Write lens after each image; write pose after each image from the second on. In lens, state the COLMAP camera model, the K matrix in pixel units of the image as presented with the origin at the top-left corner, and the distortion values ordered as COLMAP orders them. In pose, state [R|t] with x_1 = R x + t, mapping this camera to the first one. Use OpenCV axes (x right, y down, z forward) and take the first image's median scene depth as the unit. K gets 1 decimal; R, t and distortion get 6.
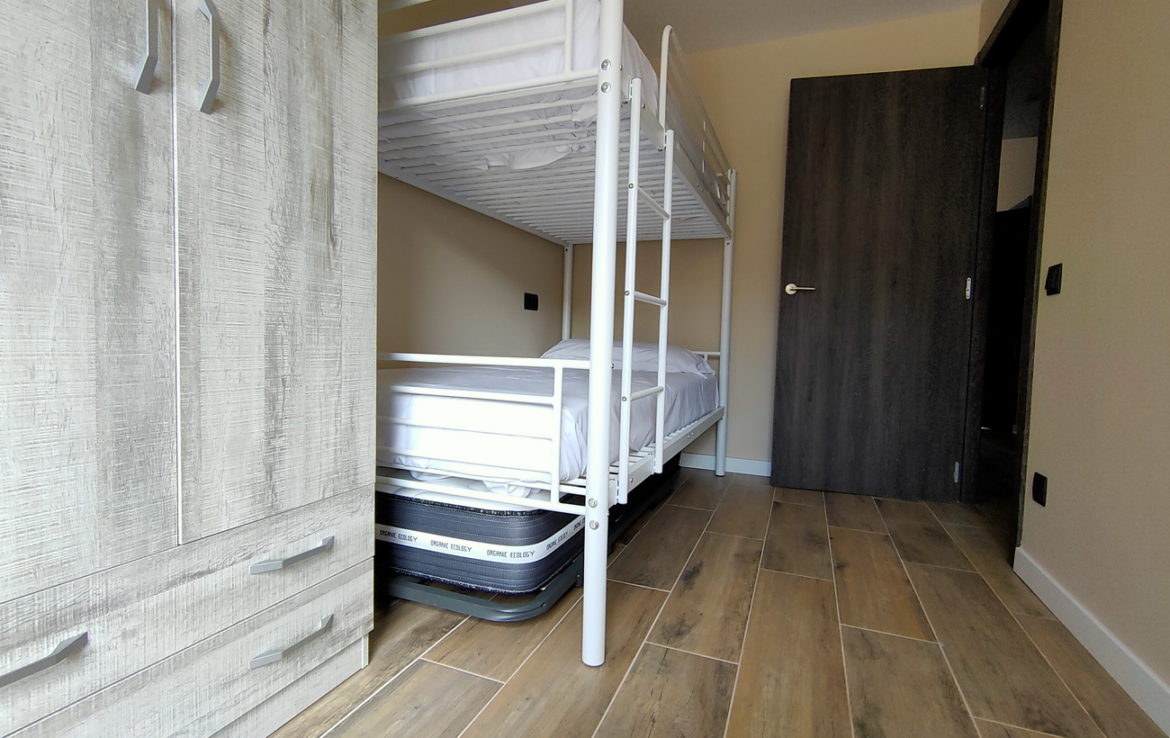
lens RADIAL K [[557.9, 0, 582.4], [0, 557.9, 366.0], [0, 0, 1]] dist [0.010252, -0.000938]
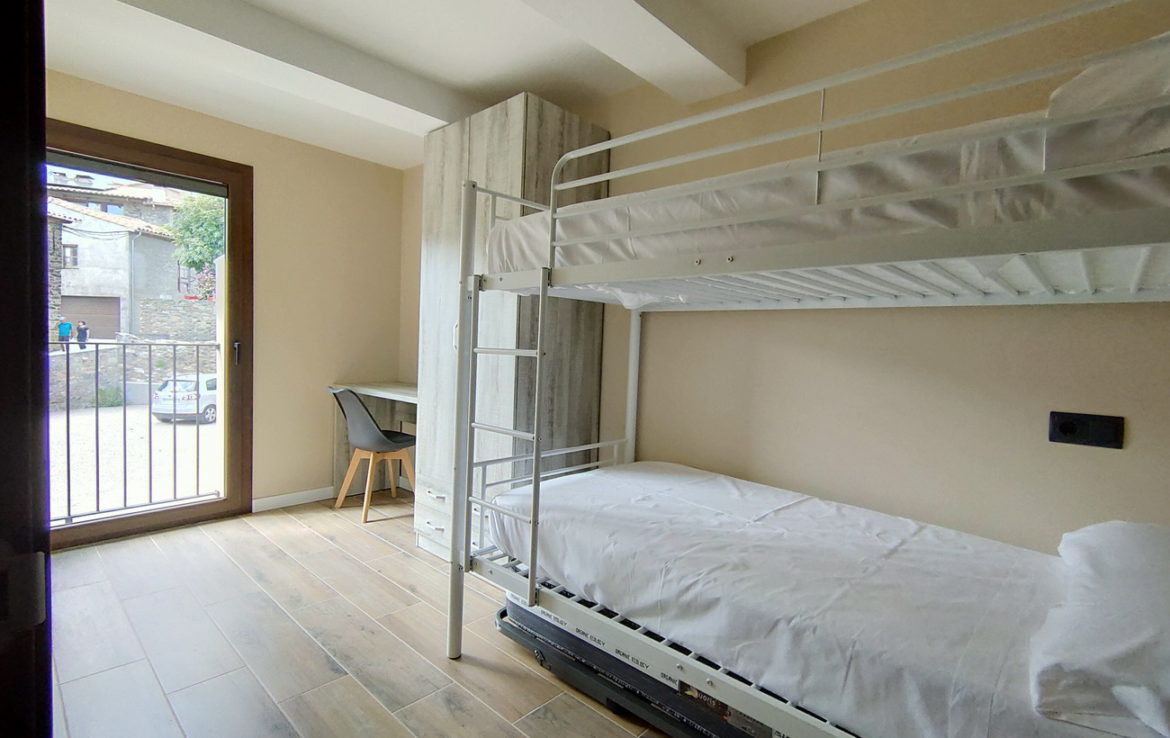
lens RADIAL K [[557.9, 0, 589.6], [0, 557.9, 364.8], [0, 0, 1]] dist [0.010252, -0.000938]
pose [[-0.352908, -0.007313, -0.935629, 1.575076], [-0.090634, 0.995534, 0.026405, -0.413965], [0.931258, 0.094119, -0.351995, 2.119449]]
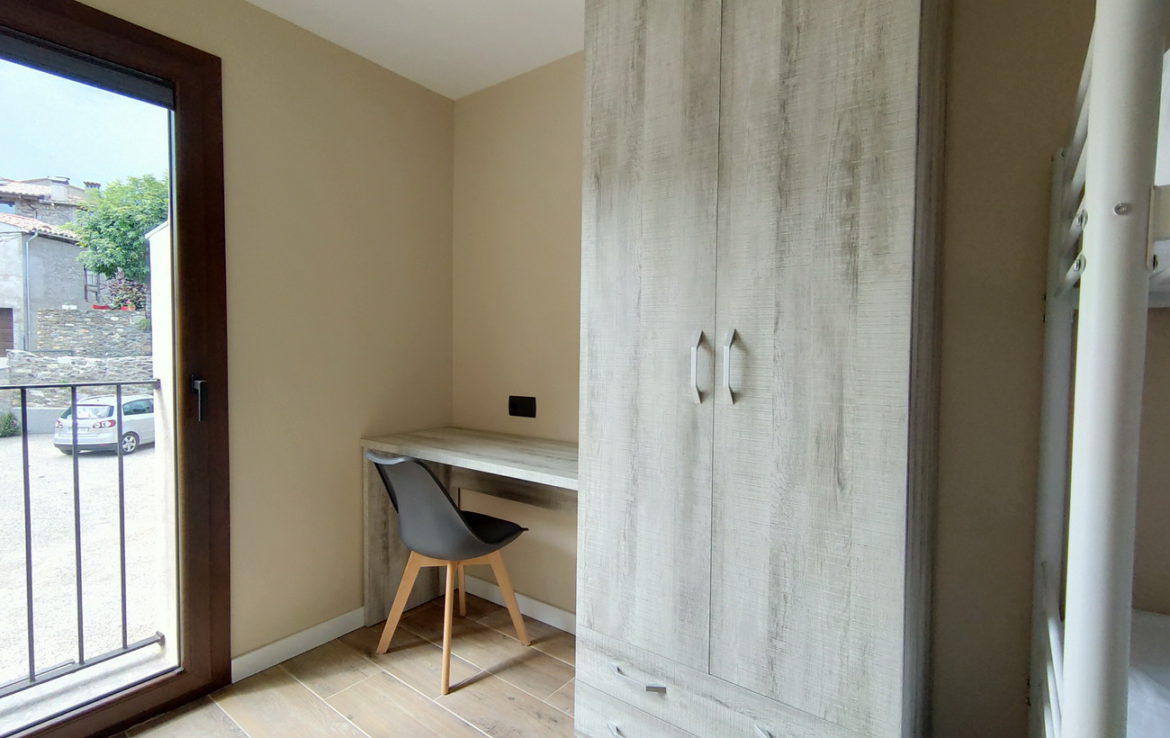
lens RADIAL K [[557.9, 0, 593.0], [0, 557.9, 365.1], [0, 0, 1]] dist [0.010252, -0.000938]
pose [[-0.258170, -0.004623, -0.966088, 0.691405], [-0.065989, 0.997737, 0.012860, -0.422712], [0.963843, 0.067071, -0.257891, 0.782148]]
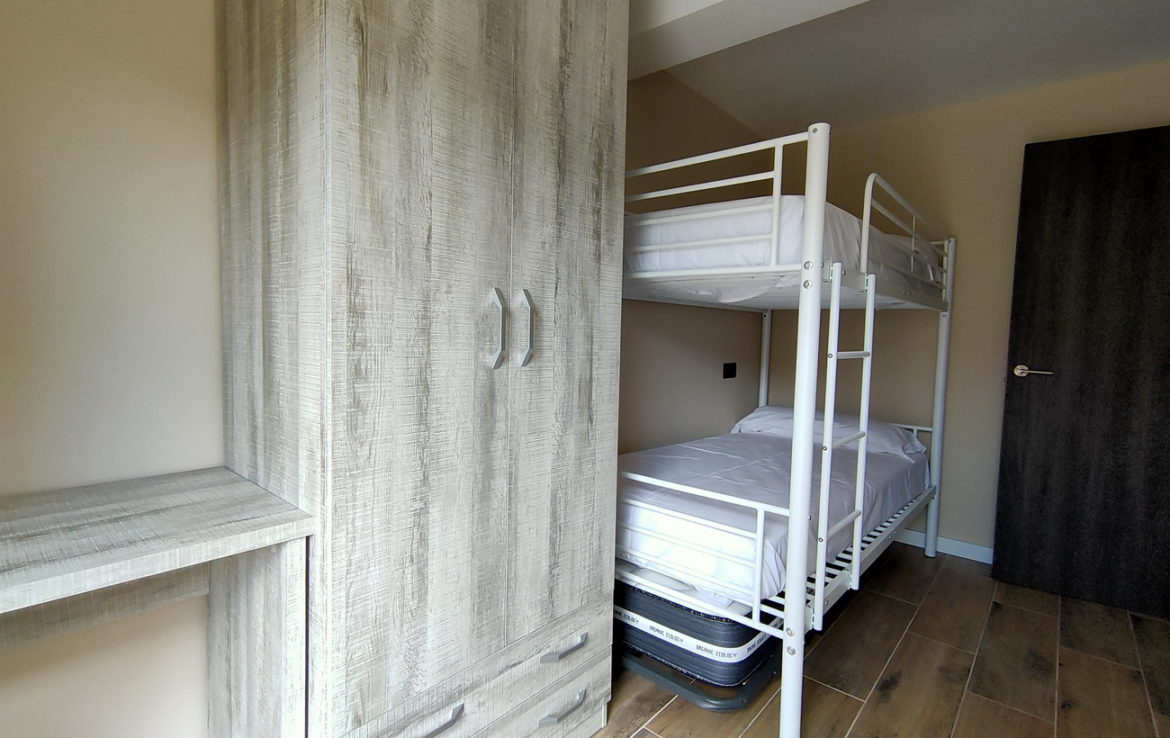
lens RADIAL K [[557.9, 0, 582.5], [0, 557.9, 366.0], [0, 0, 1]] dist [0.010252, -0.000938]
pose [[0.944256, 0.016481, -0.328799, -0.017207], [-0.015486, 0.999864, 0.005645, -0.353199], [0.328847, -0.000239, 0.944383, -0.291456]]
